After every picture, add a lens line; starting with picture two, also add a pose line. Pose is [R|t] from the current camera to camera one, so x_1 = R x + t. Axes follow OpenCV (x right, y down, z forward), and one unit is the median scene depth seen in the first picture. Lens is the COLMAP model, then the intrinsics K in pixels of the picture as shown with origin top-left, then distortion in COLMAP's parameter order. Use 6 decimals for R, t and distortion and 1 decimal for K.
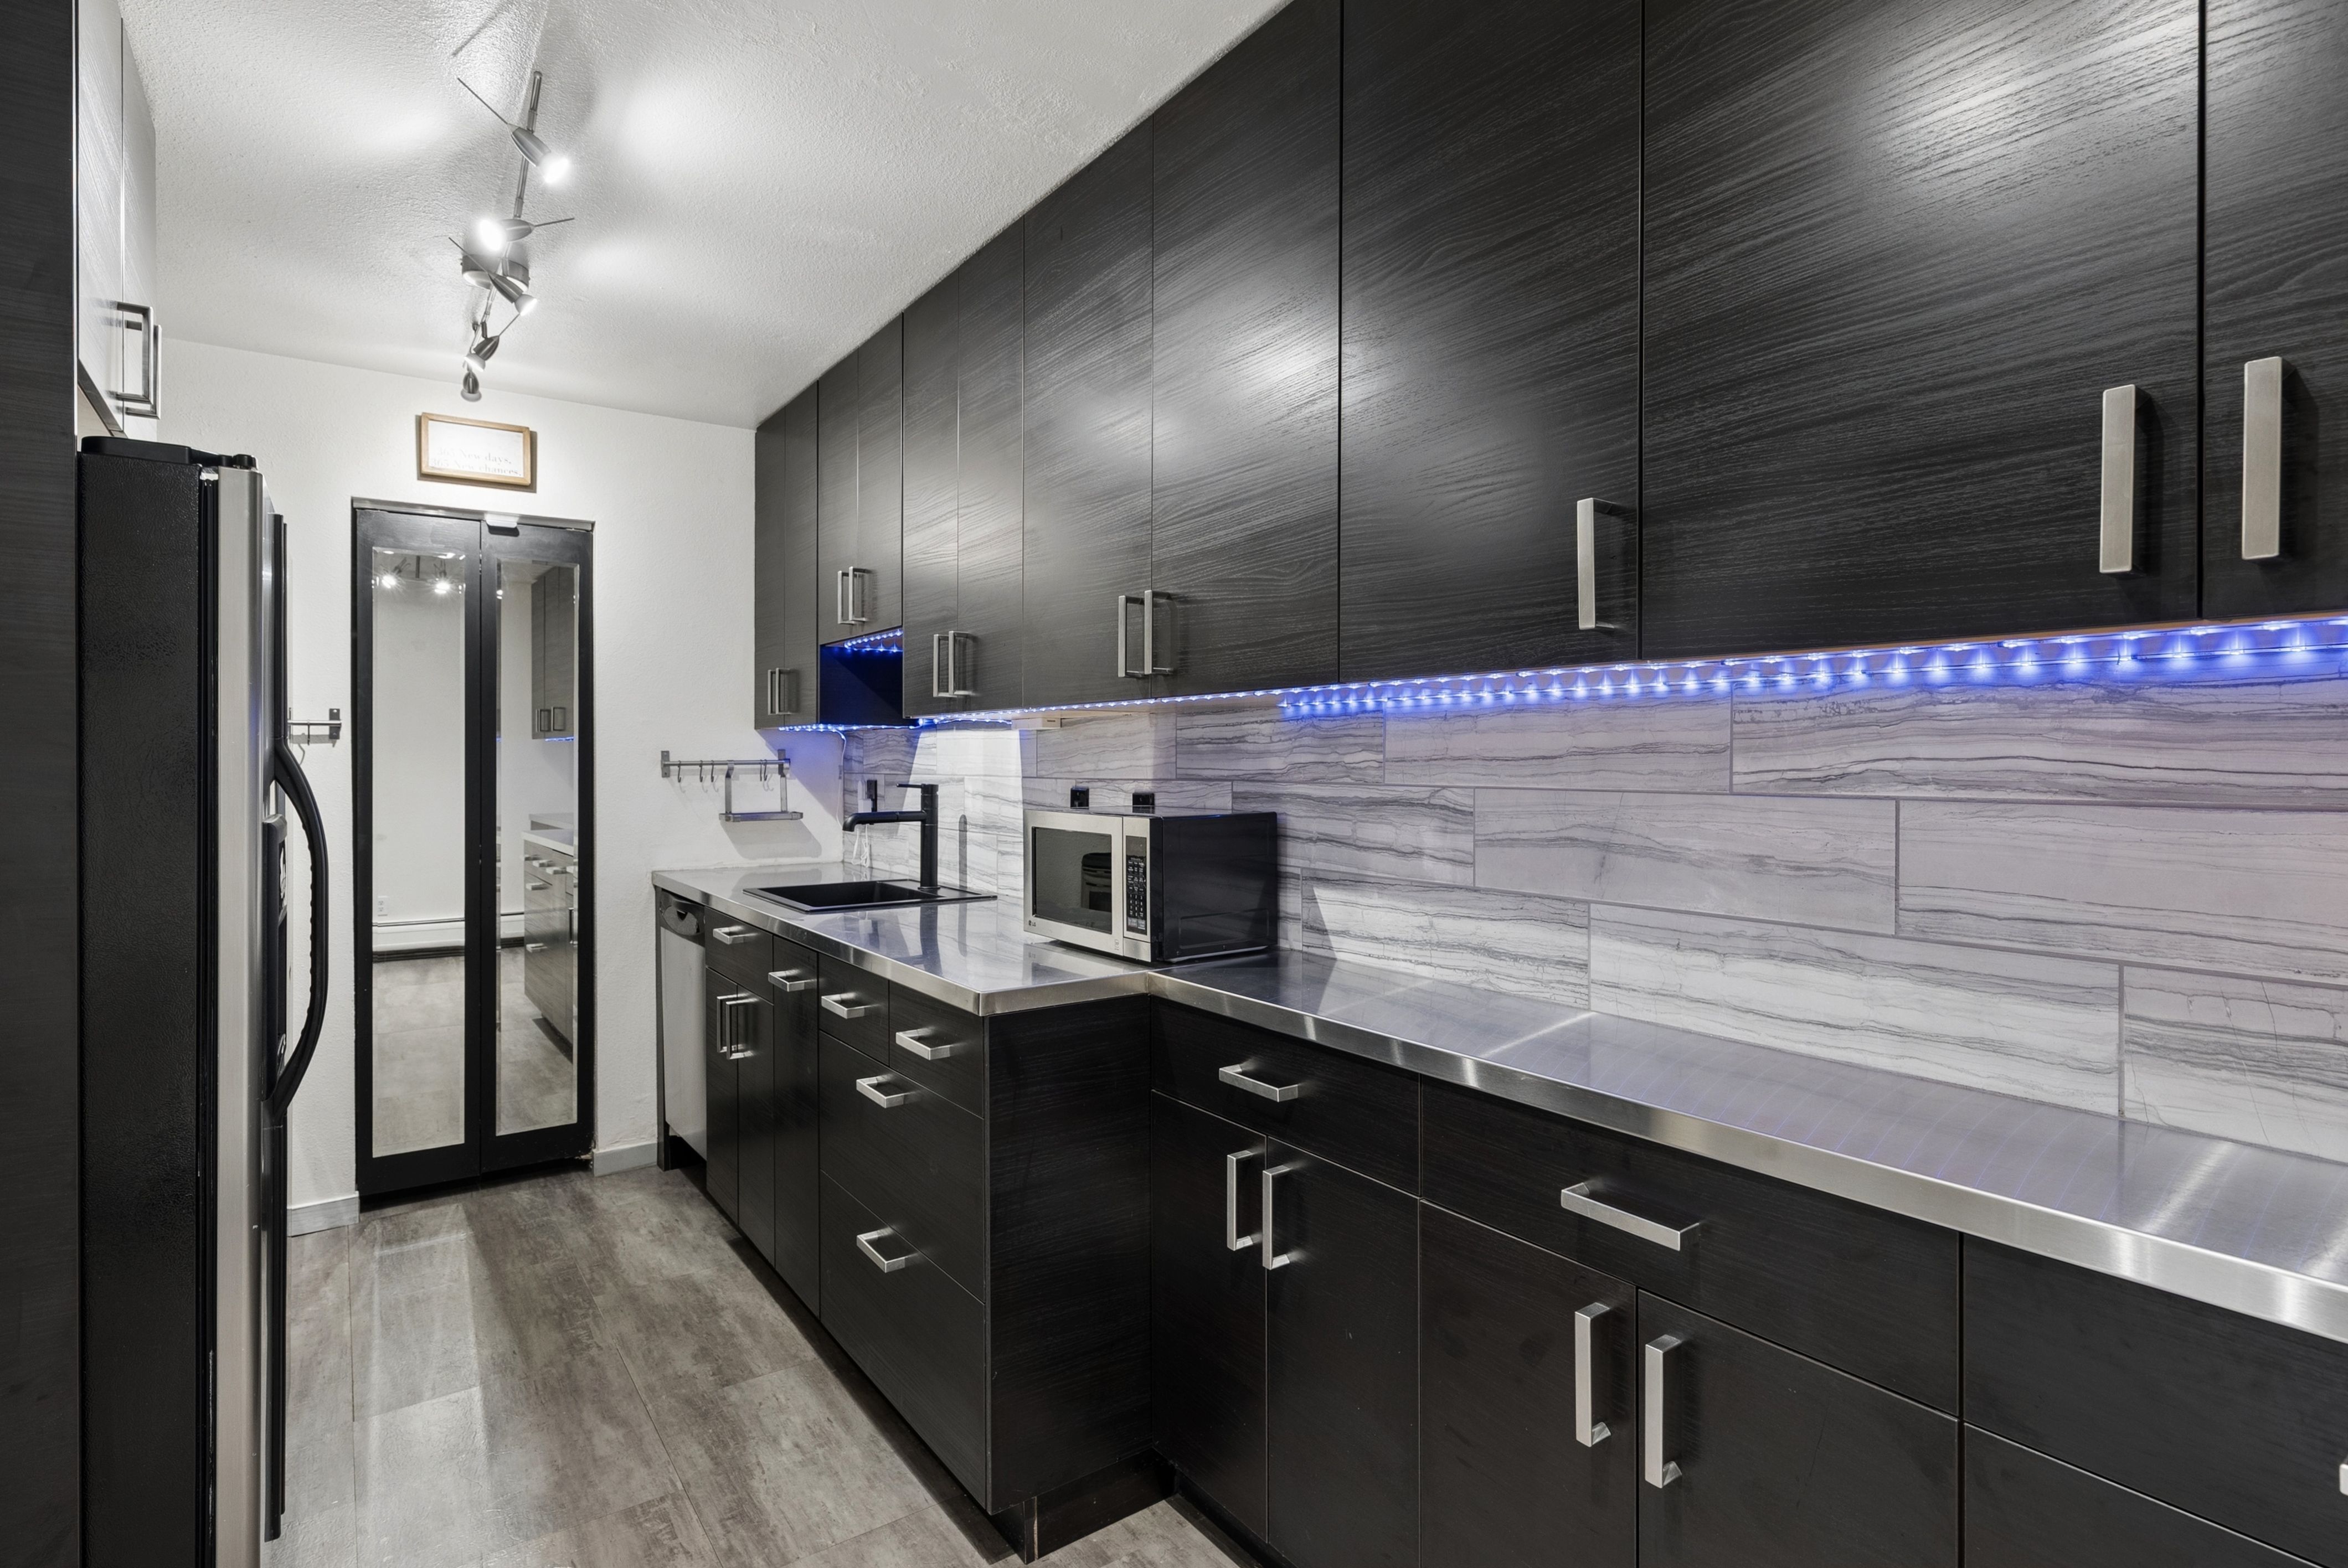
lens RADIAL K [[1173.2, 0, 1184.1], [0, 1173.2, 764.3], [0, 0, 1]] dist [0.006575, -0.002729]
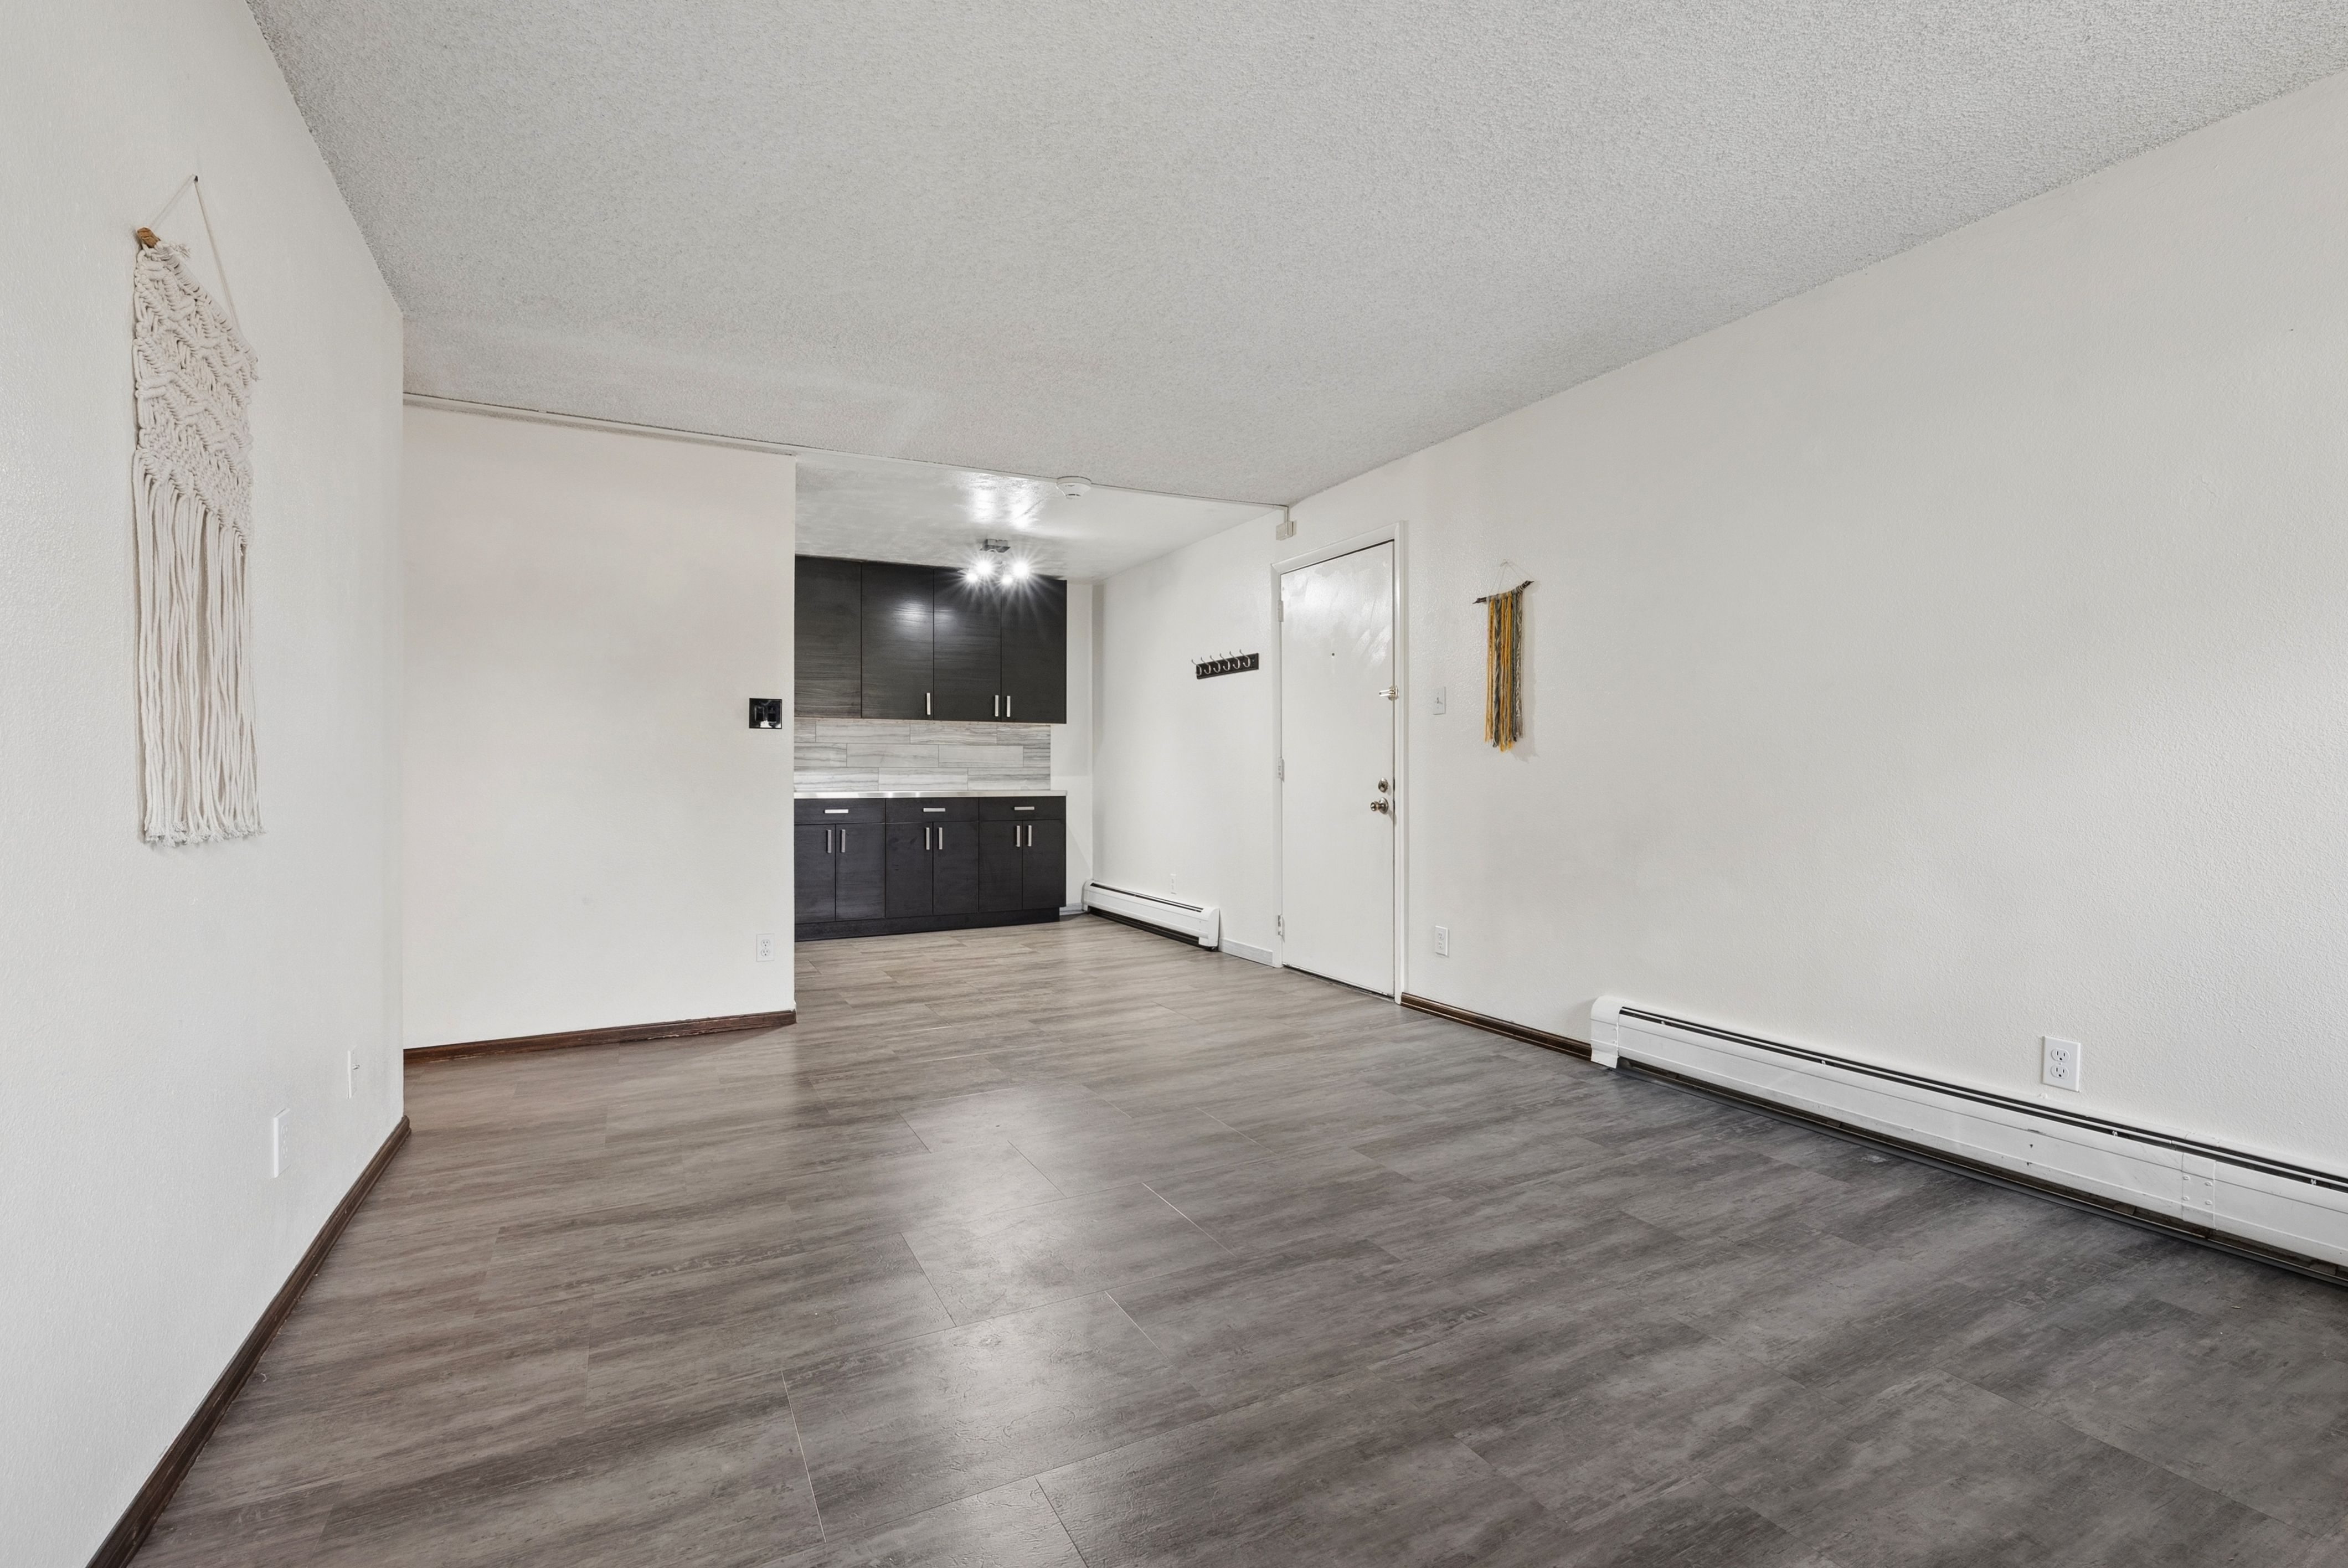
lens RADIAL K [[1040.8, 0, 1203.8], [0, 1040.8, 771.7], [0, 0, 1]] dist [0.001329, -0.000557]
pose [[0.125240, -0.000335, 0.992126, -2.328917], [0.003391, 0.999994, -0.000090, 0.089064], [-0.992121, 0.003375, 0.125241, -0.525811]]
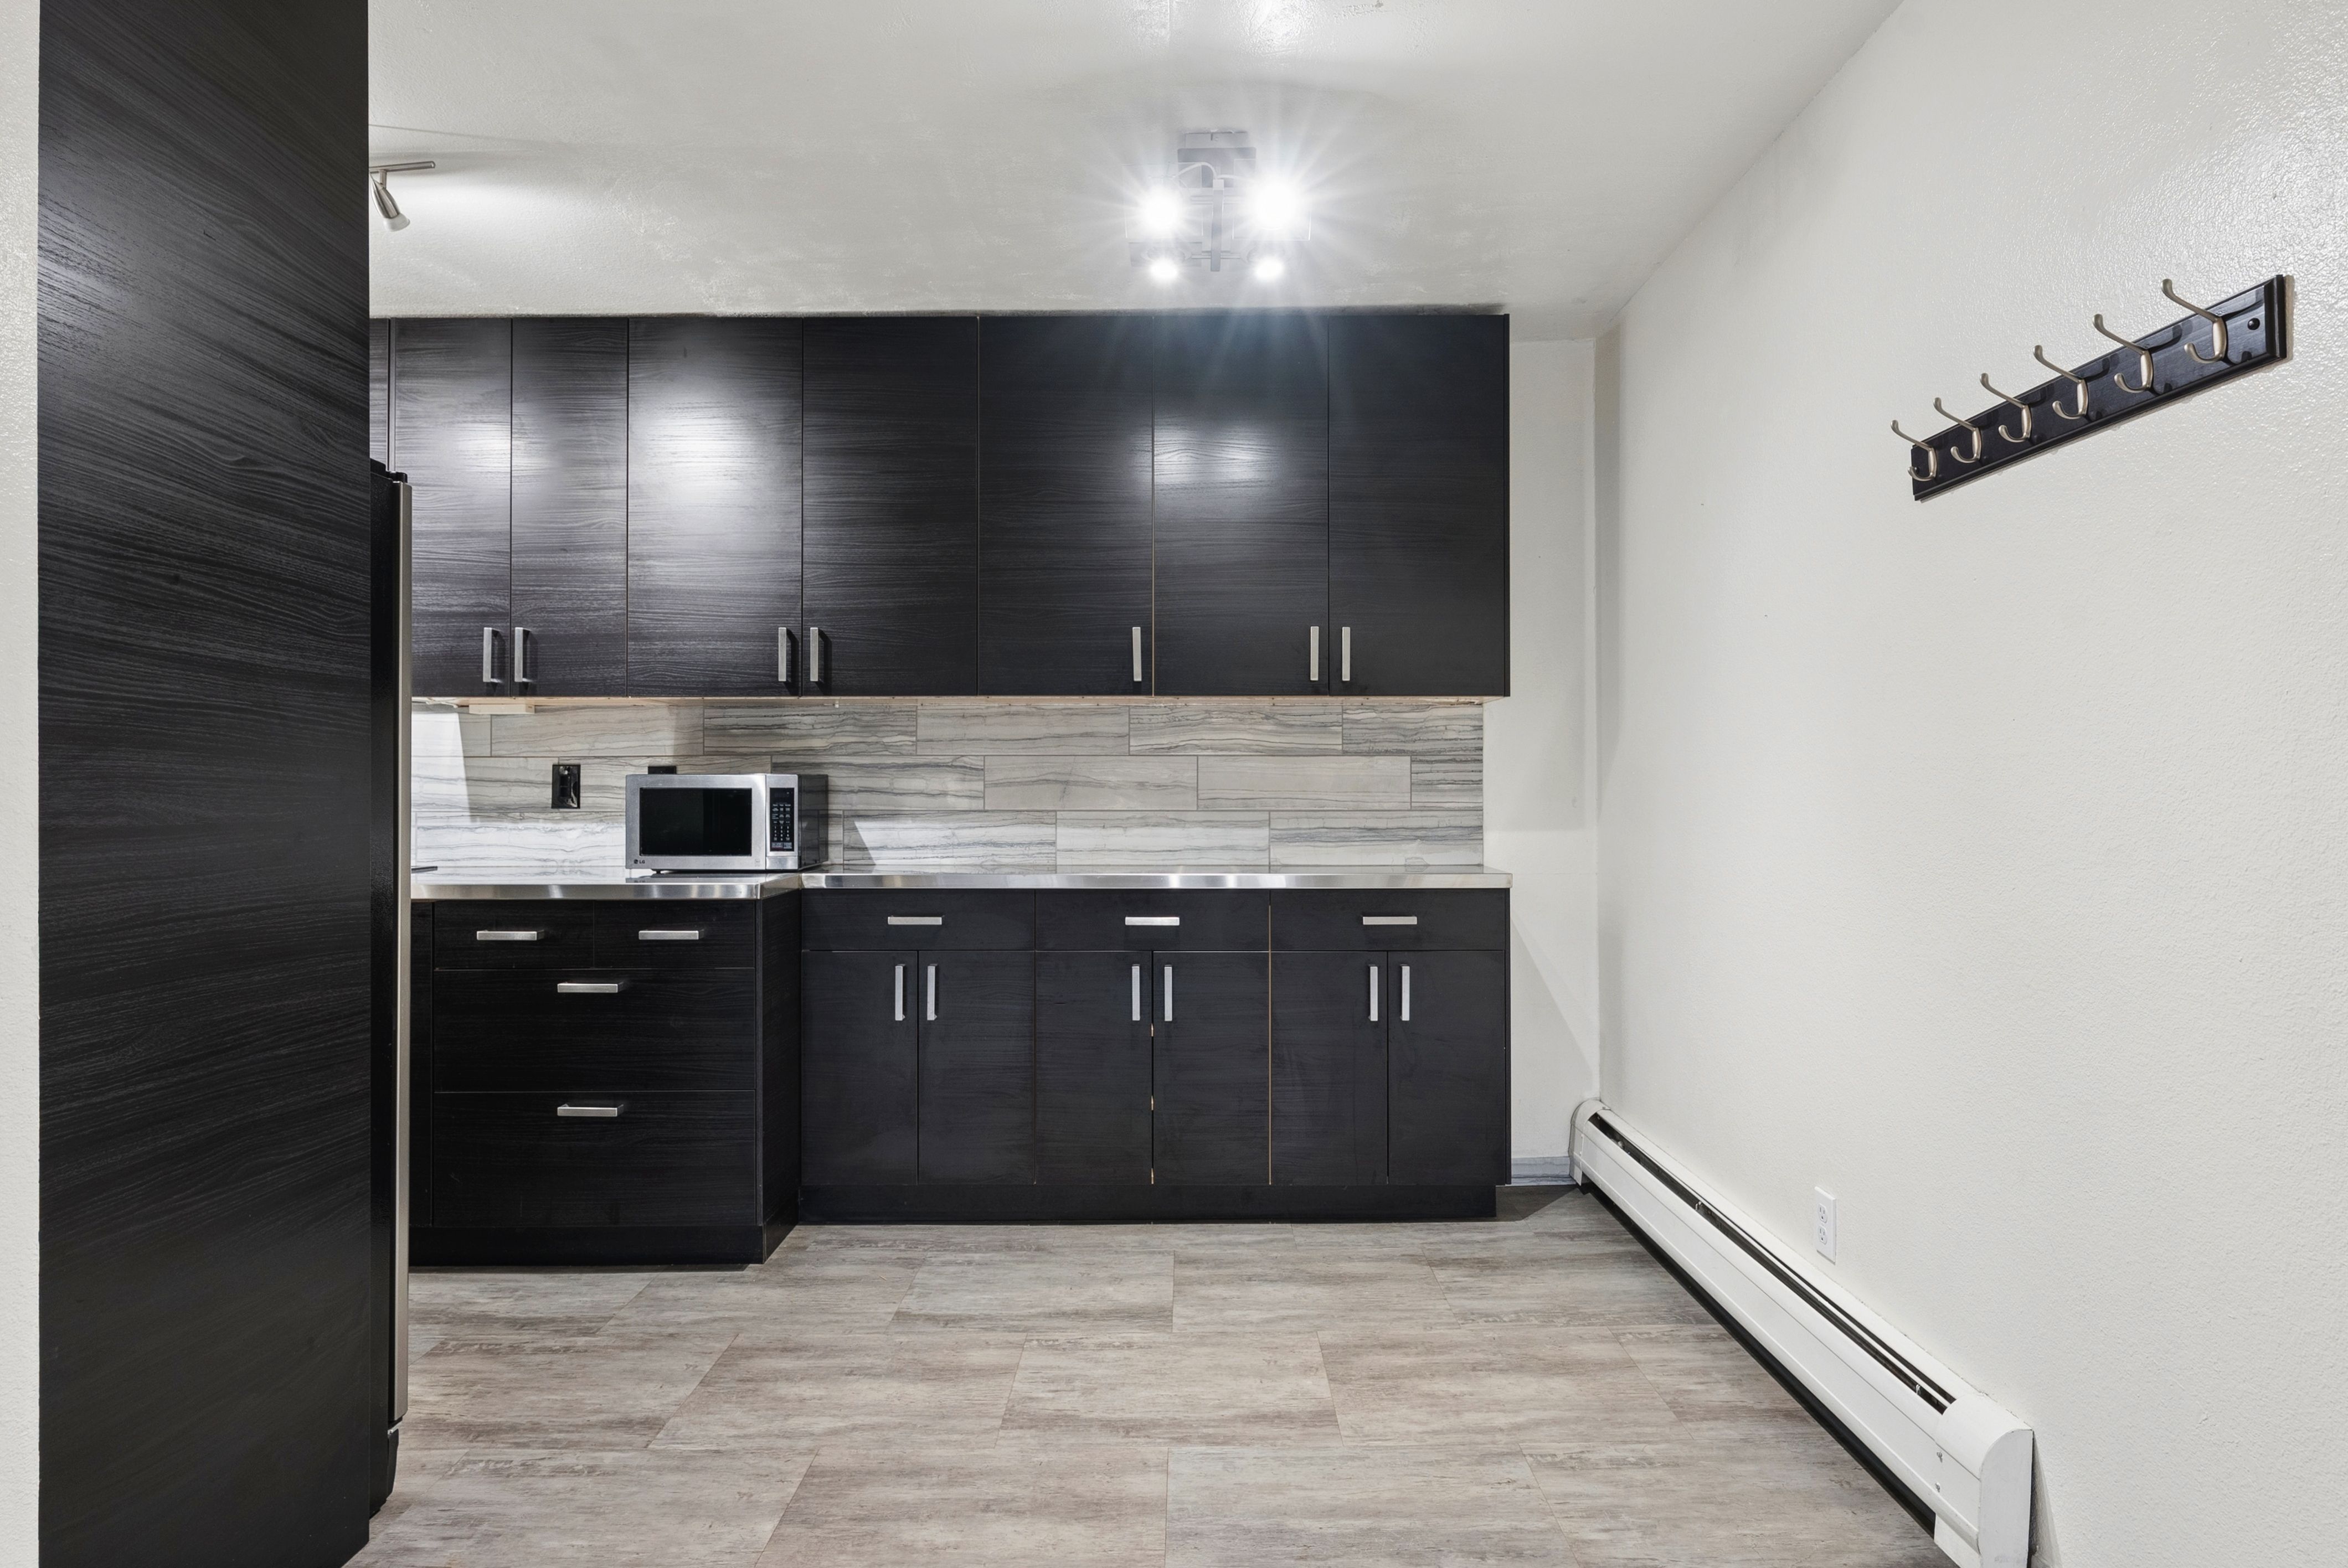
lens RADIAL K [[1298.1, 0, 1193.3], [0, 1298.1, 775.4], [0, 0, 1]] dist [-0.002669, 0.002012]
pose [[0.581596, 0.004130, 0.813468, -0.846827], [0.004790, 0.999952, -0.008501, 0.048836], [-0.813464, 0.008841, 0.581548, -0.308867]]
